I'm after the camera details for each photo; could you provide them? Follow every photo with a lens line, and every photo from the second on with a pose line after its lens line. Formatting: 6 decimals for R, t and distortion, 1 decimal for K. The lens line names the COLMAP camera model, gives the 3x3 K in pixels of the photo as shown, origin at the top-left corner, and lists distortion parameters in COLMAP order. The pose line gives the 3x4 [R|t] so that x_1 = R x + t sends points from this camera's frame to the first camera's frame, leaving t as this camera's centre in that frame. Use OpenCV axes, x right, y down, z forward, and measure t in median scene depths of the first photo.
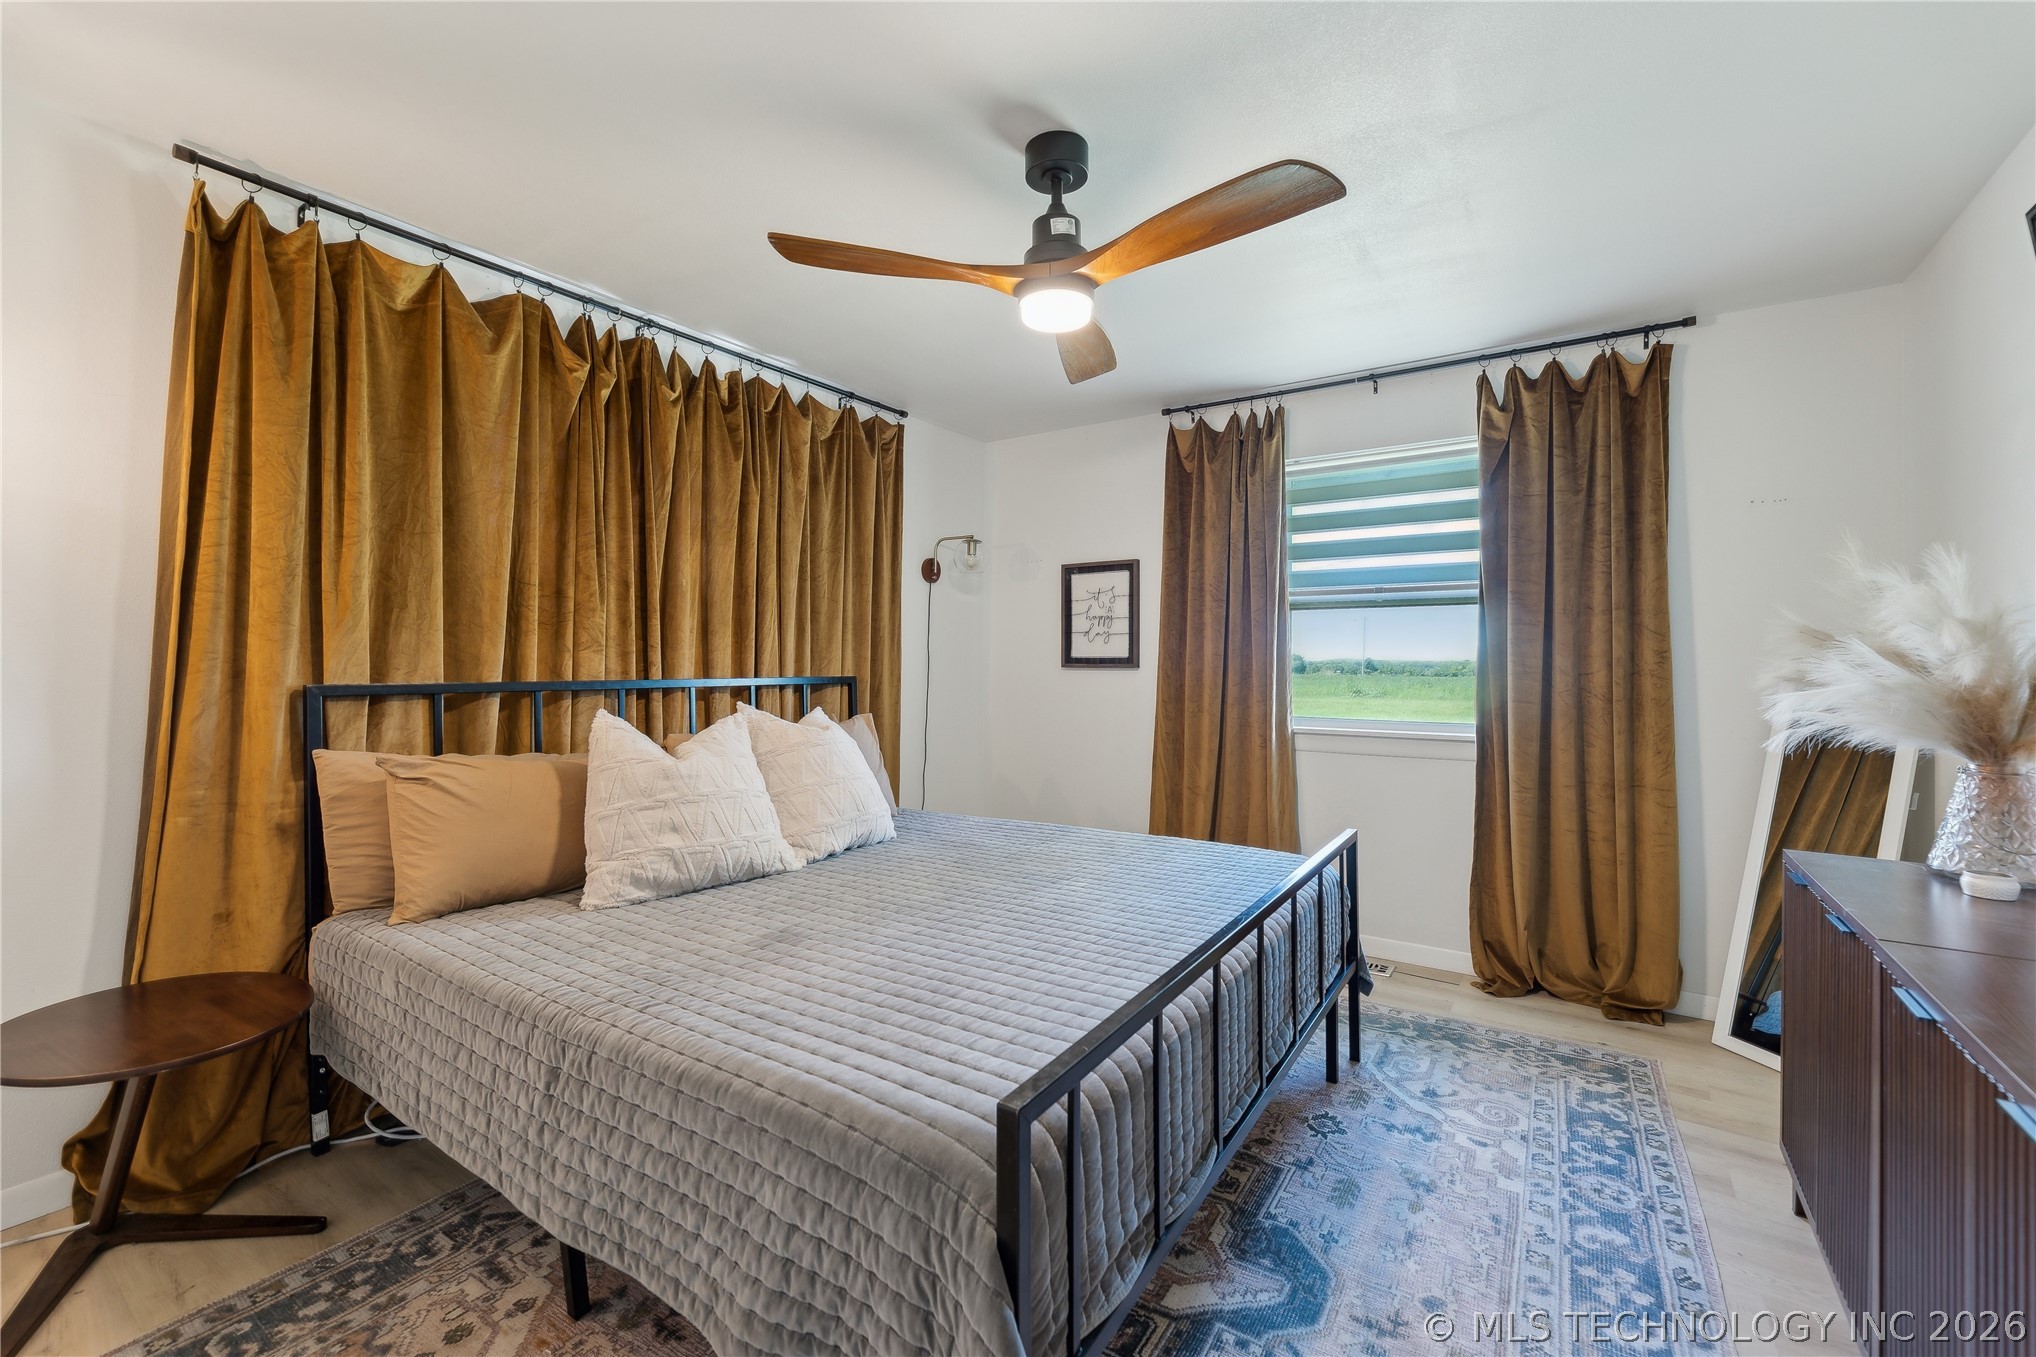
lens RADIAL K [[851.5, 0, 1022.9], [0, 851.5, 705.9], [0, 0, 1]] dist [0.000190, 0.000859]
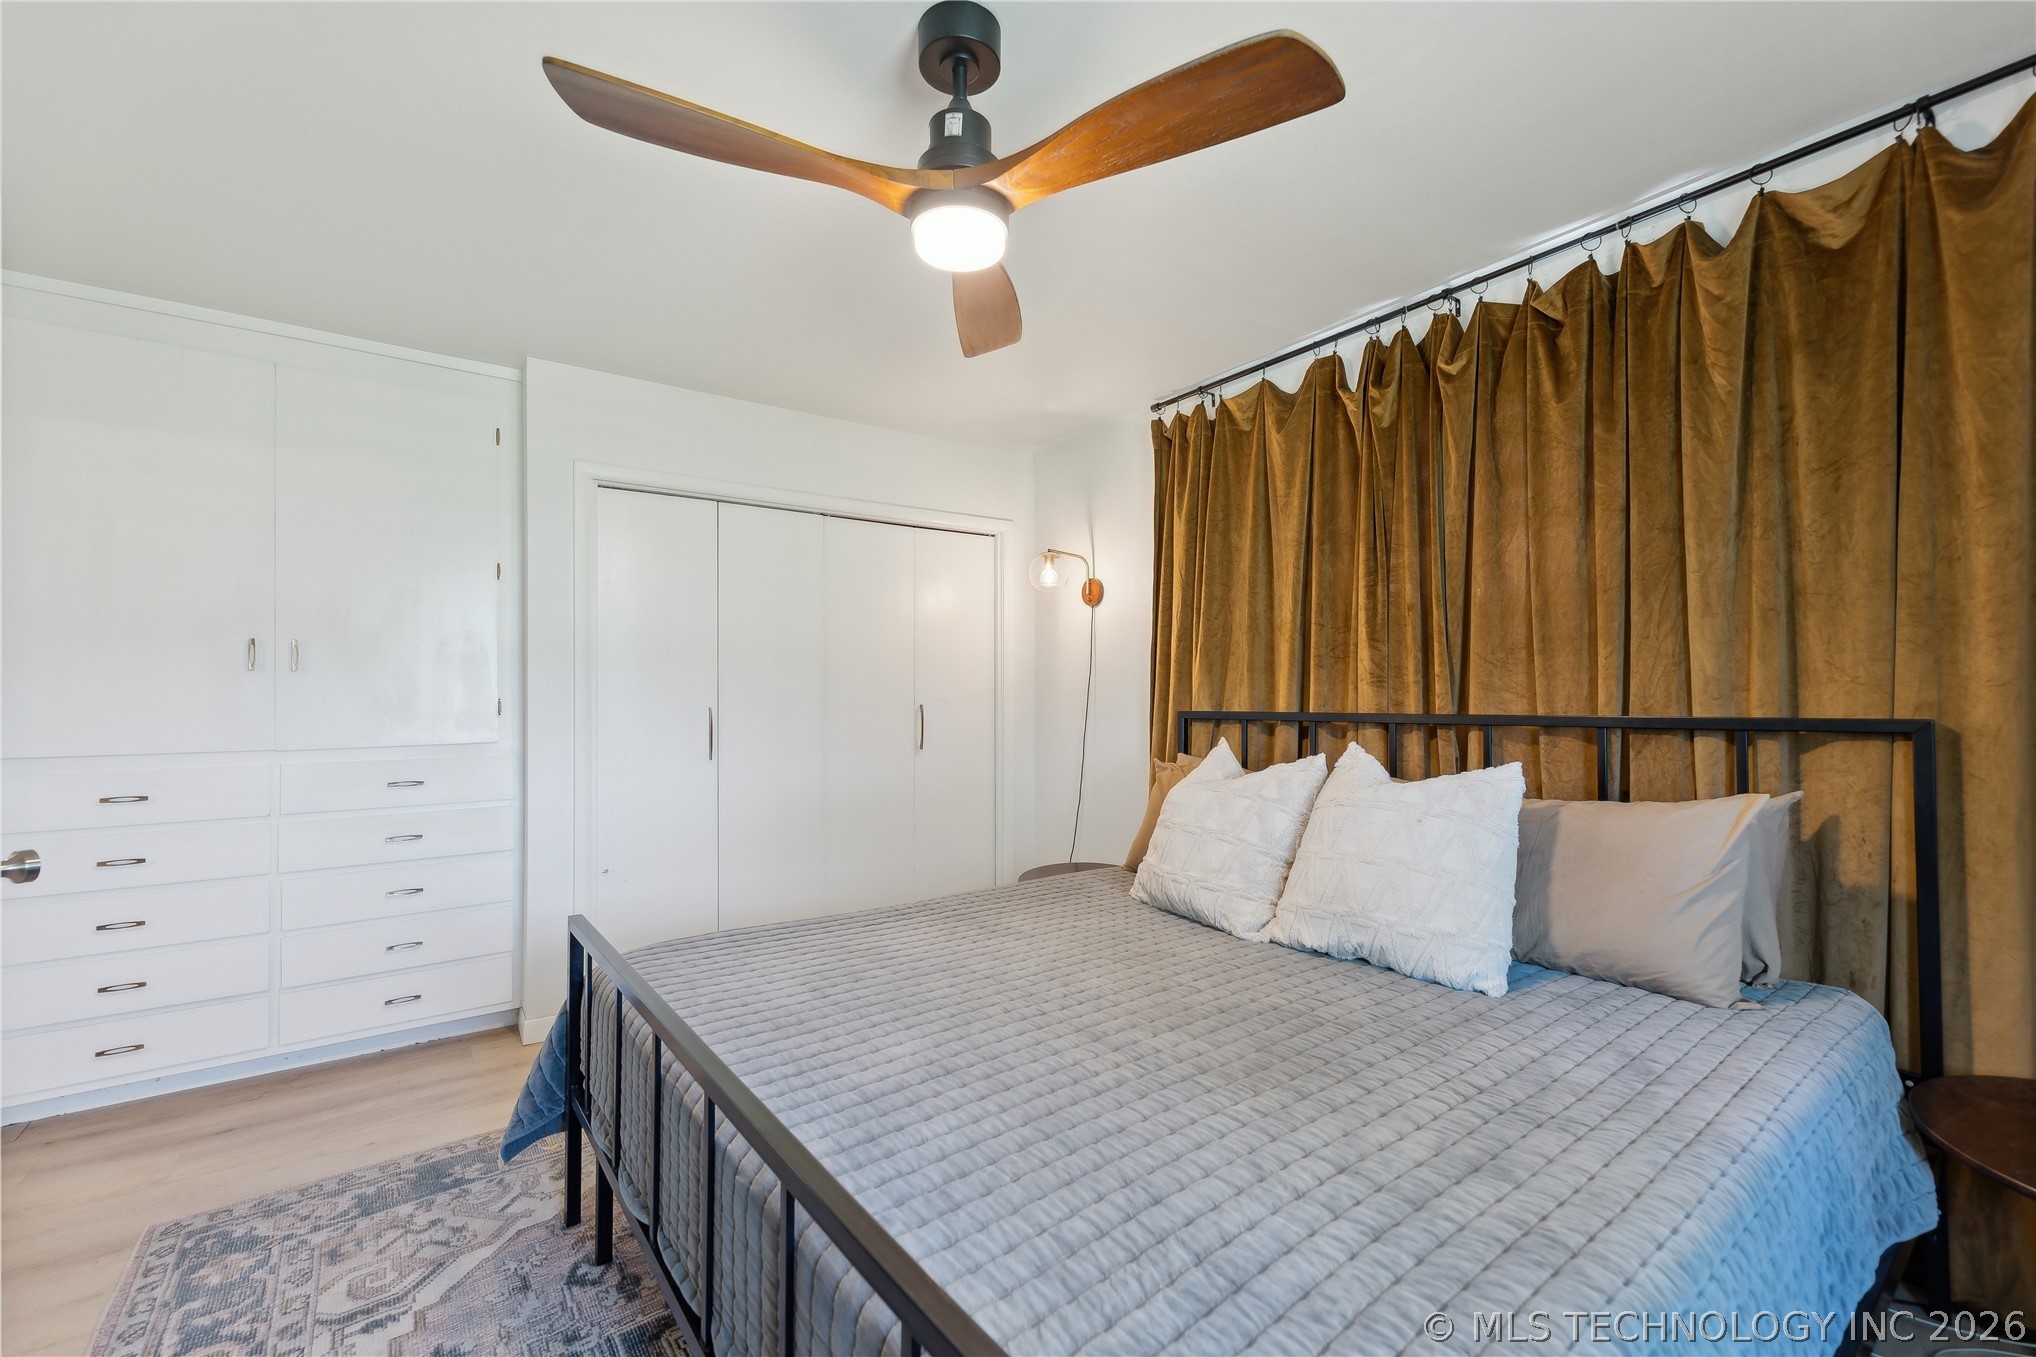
lens RADIAL K [[851.5, 0, 1022.9], [0, 851.5, 705.9], [0, 0, 1]] dist [0.000190, 0.000859]
pose [[-0.337602, 0.017483, -0.941127, 0.622361], [-0.025756, 0.999282, 0.027803, -0.060280], [0.940937, 0.033626, -0.336909, 1.091867]]
